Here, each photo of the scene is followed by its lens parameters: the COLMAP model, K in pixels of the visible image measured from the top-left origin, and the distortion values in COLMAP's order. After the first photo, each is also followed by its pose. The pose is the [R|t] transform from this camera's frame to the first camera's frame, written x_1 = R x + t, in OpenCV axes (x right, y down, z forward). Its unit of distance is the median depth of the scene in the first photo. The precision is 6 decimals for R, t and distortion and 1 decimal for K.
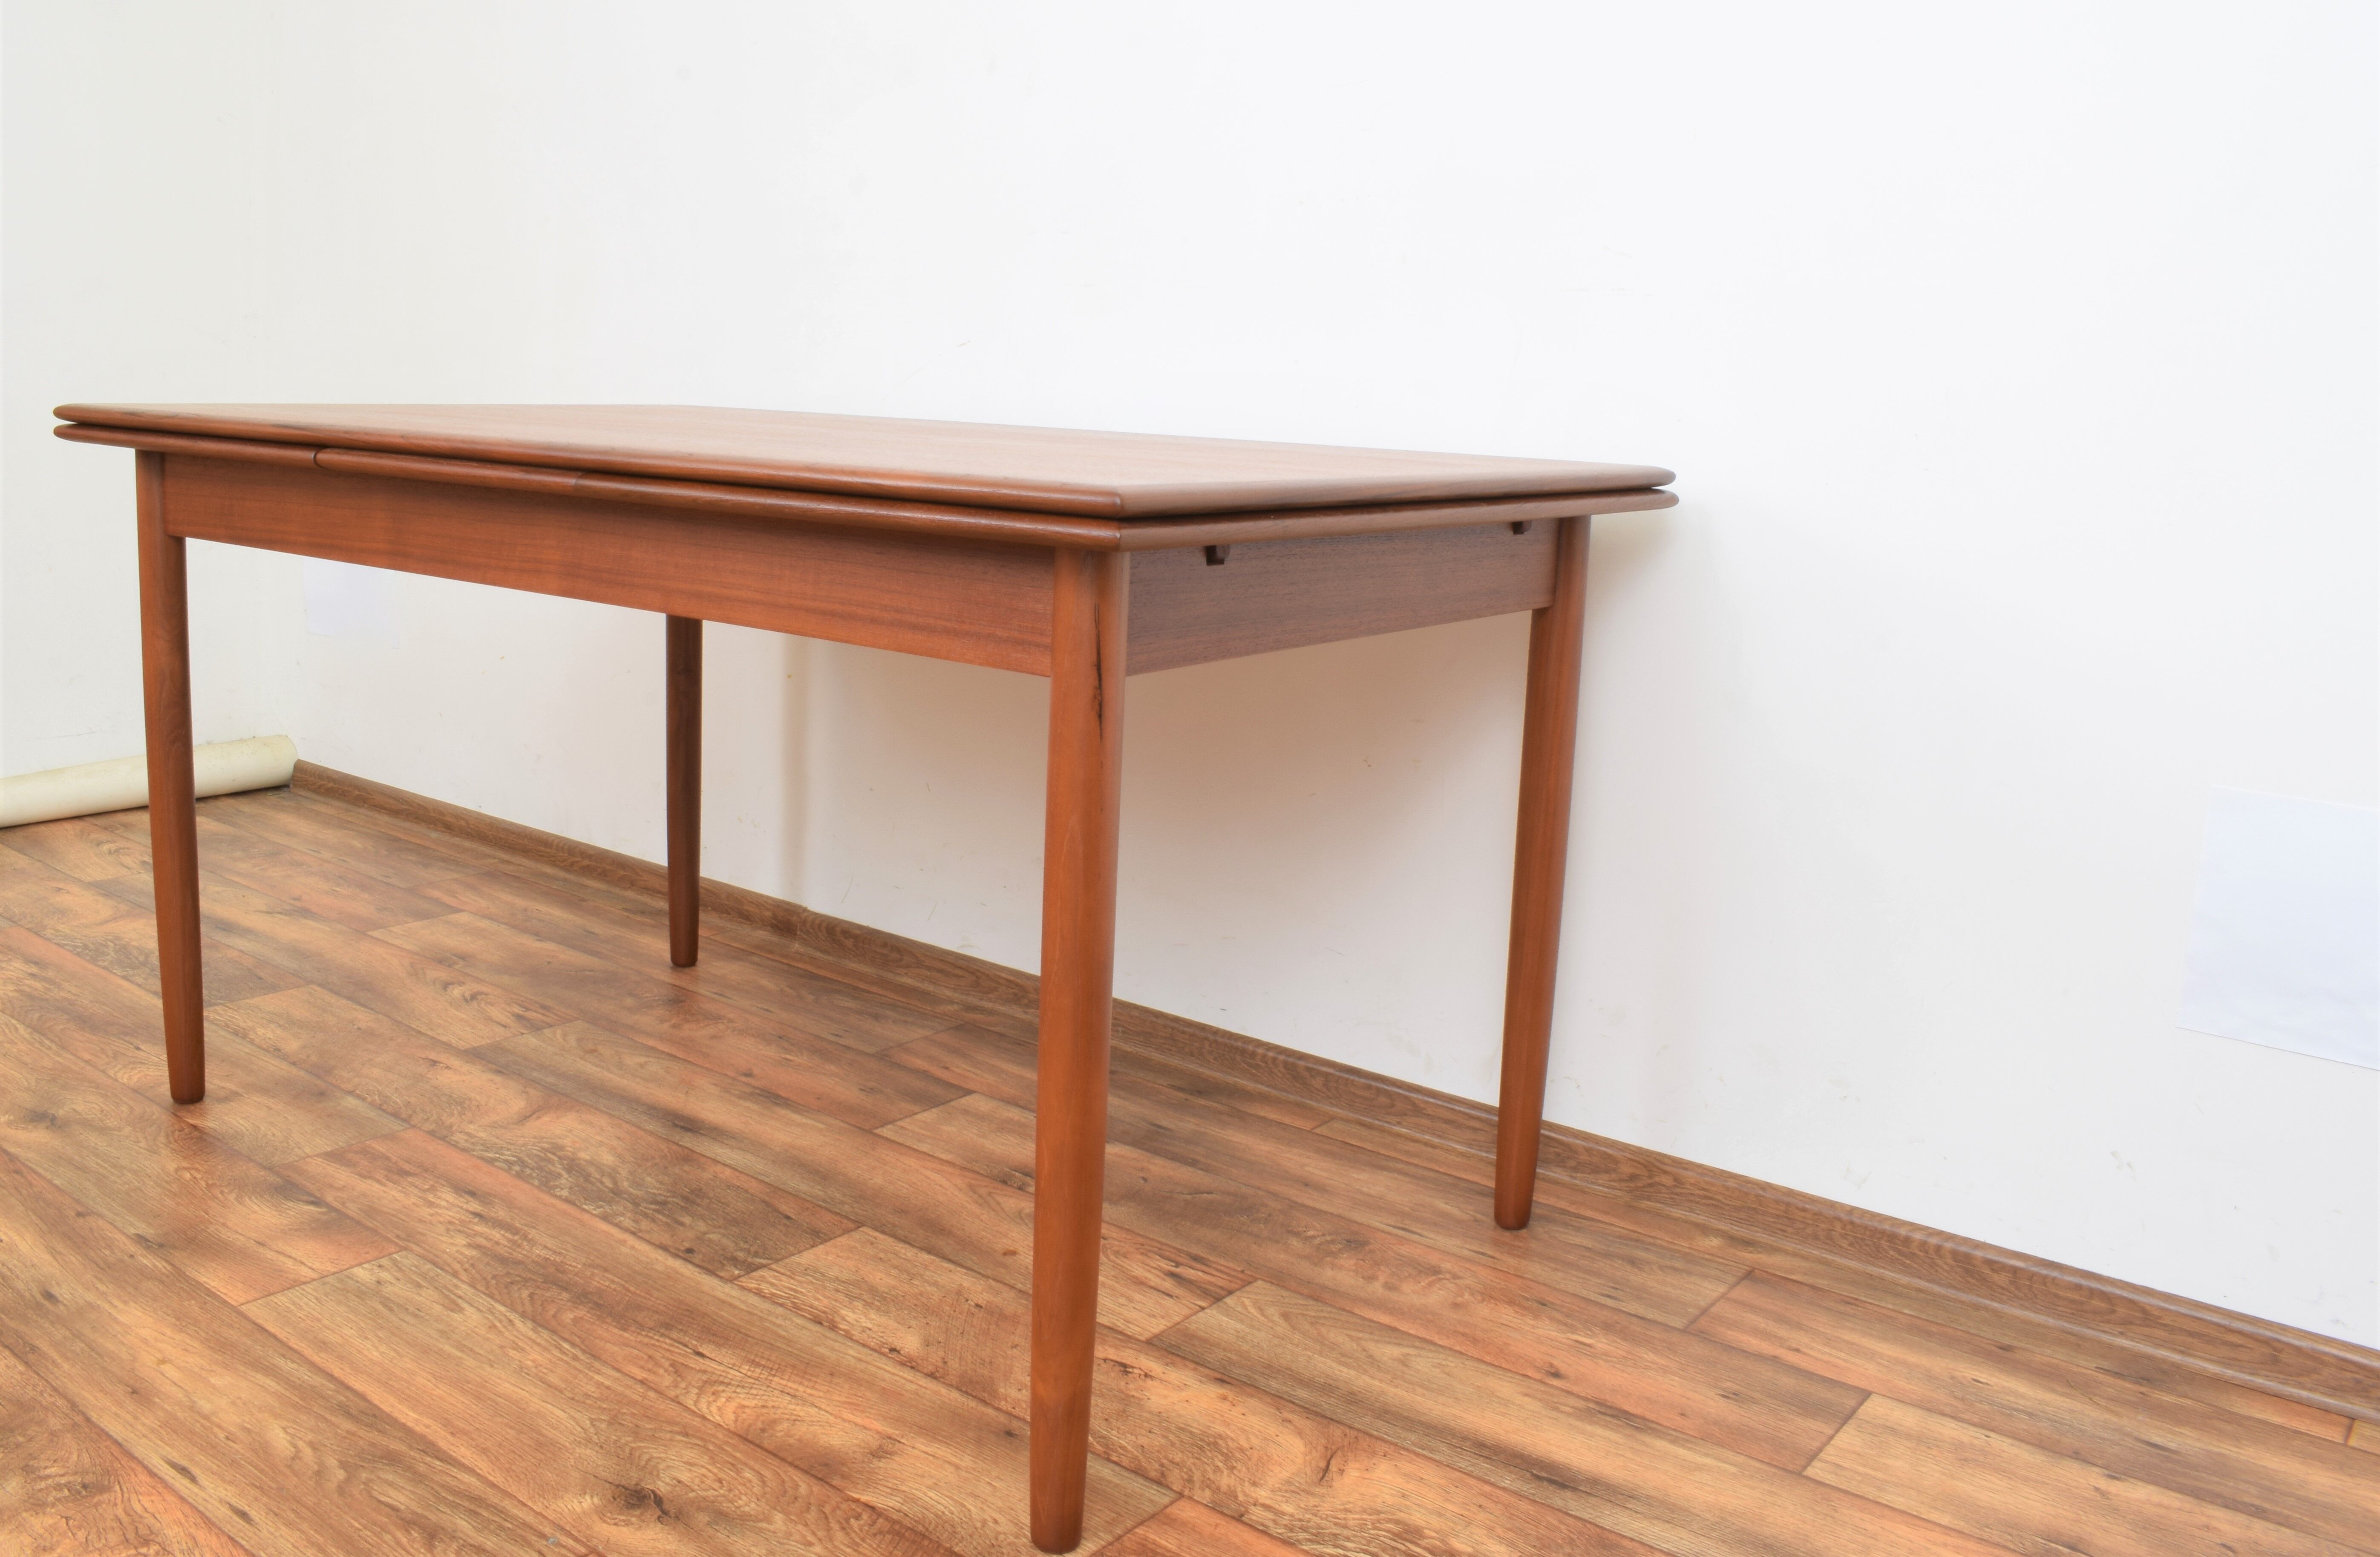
lens RADIAL K [[1988.4, 0, 1121.1], [0, 1988.4, 720.4], [0, 0, 1]] dist [-0.095348, 0.016106]
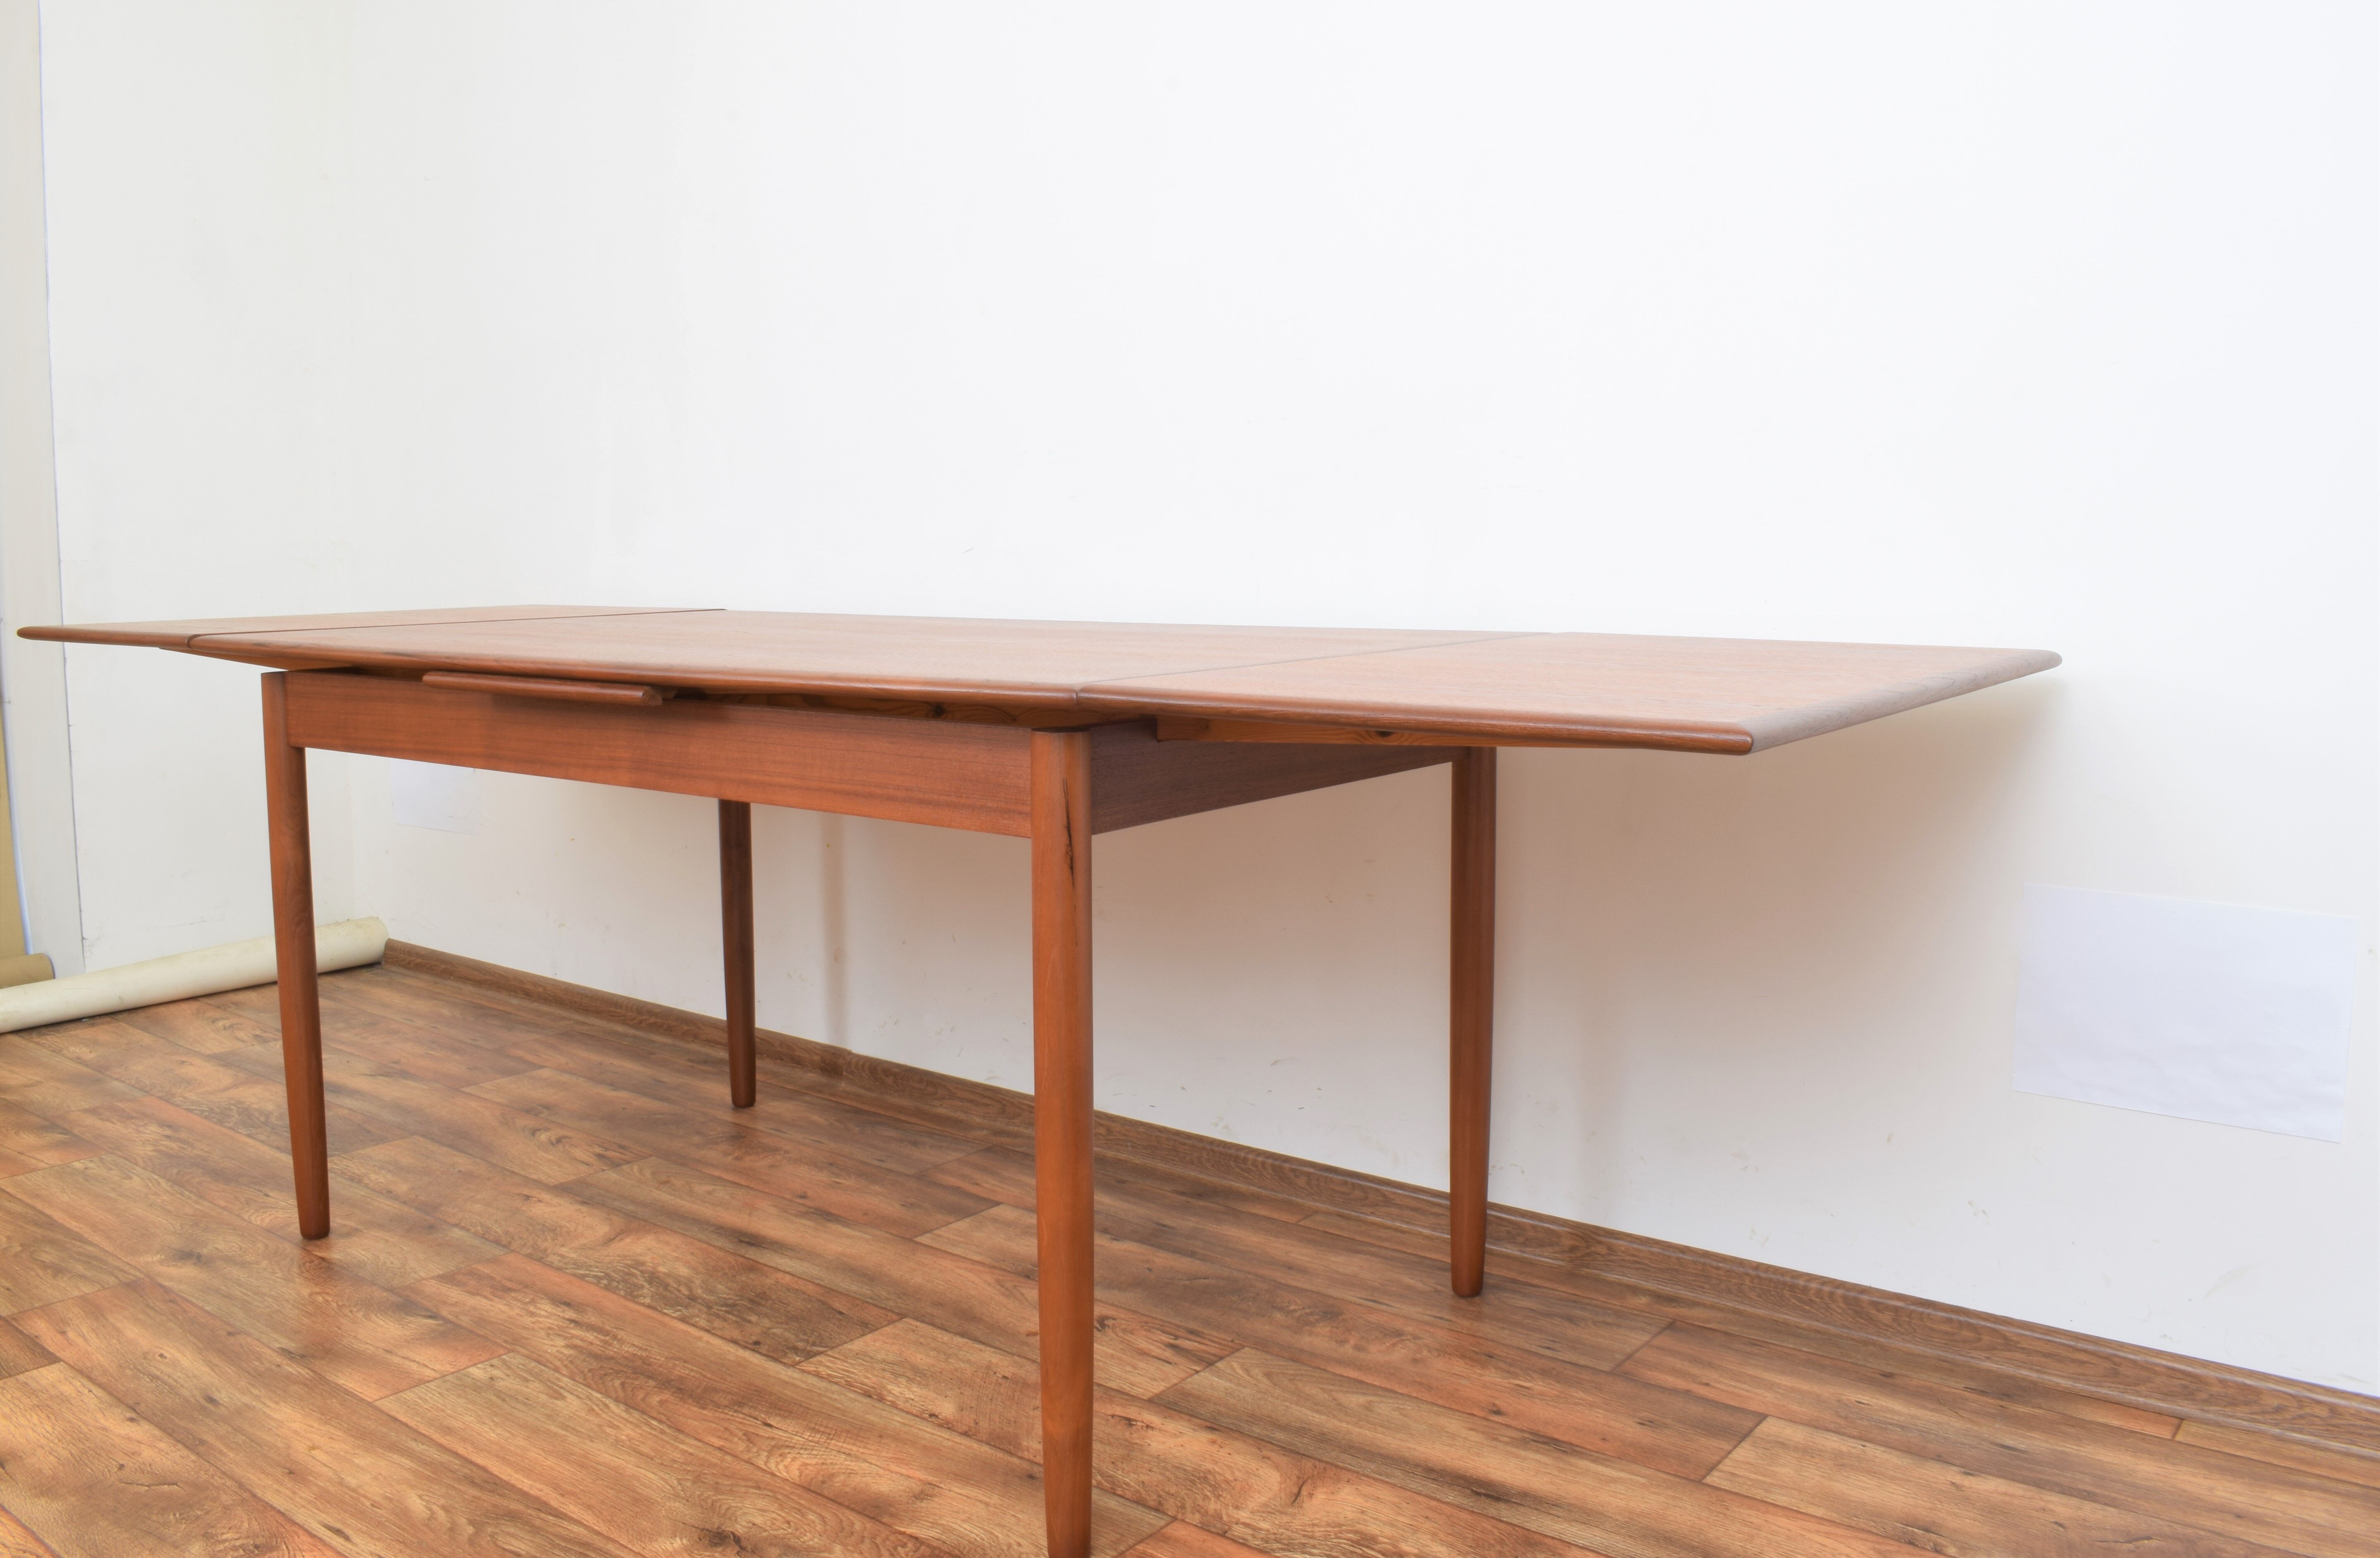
lens RADIAL K [[1988.8, 0, 1140.6], [0, 1988.8, 723.5], [0, 0, 1]] dist [-0.095348, 0.016106]
pose [[0.998838, -0.046334, -0.013239, 0.036091], [0.045240, 0.996267, -0.073515, 0.000913], [0.016596, 0.072830, 0.997206, -0.164480]]
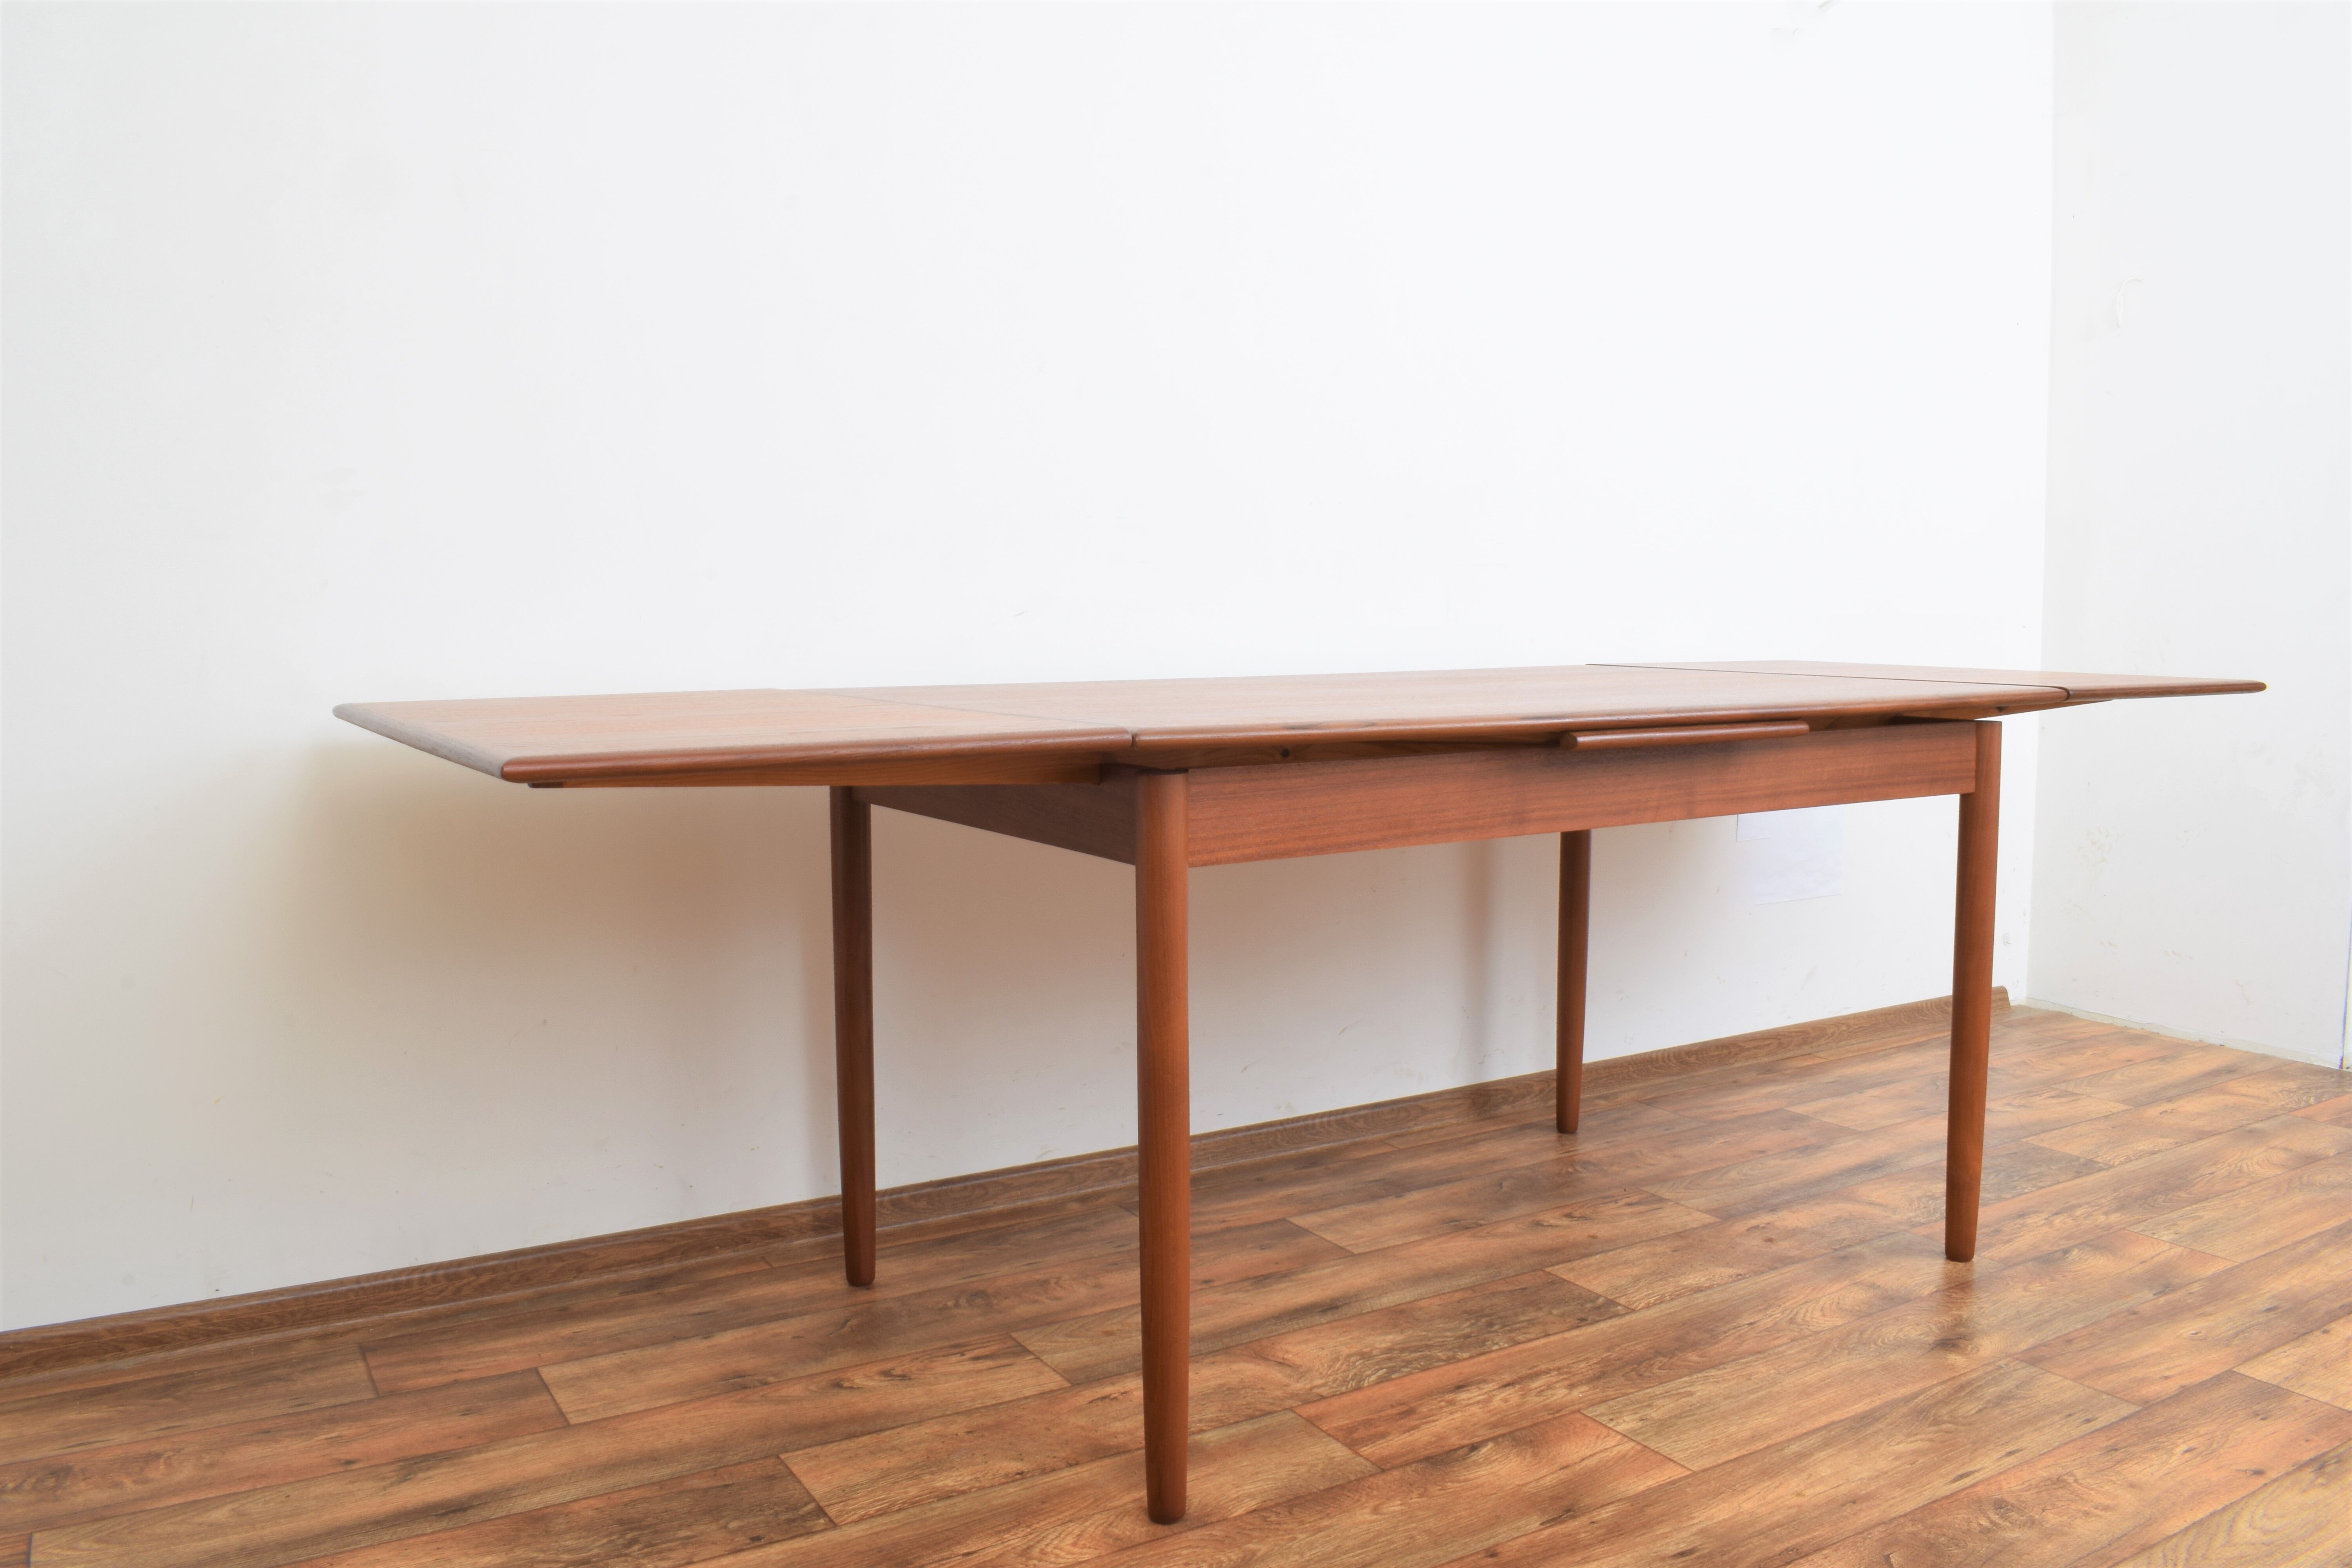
lens RADIAL K [[1798.6, 0, 1157.9], [0, 1798.6, 800.4], [0, 0, 1]] dist [-0.101967, 0.017381]
pose [[0.356503, -0.141697, 0.923487, -1.230769], [0.181187, 0.980153, 0.080446, -0.191644], [-0.916557, 0.138644, 0.375101, 0.703161]]
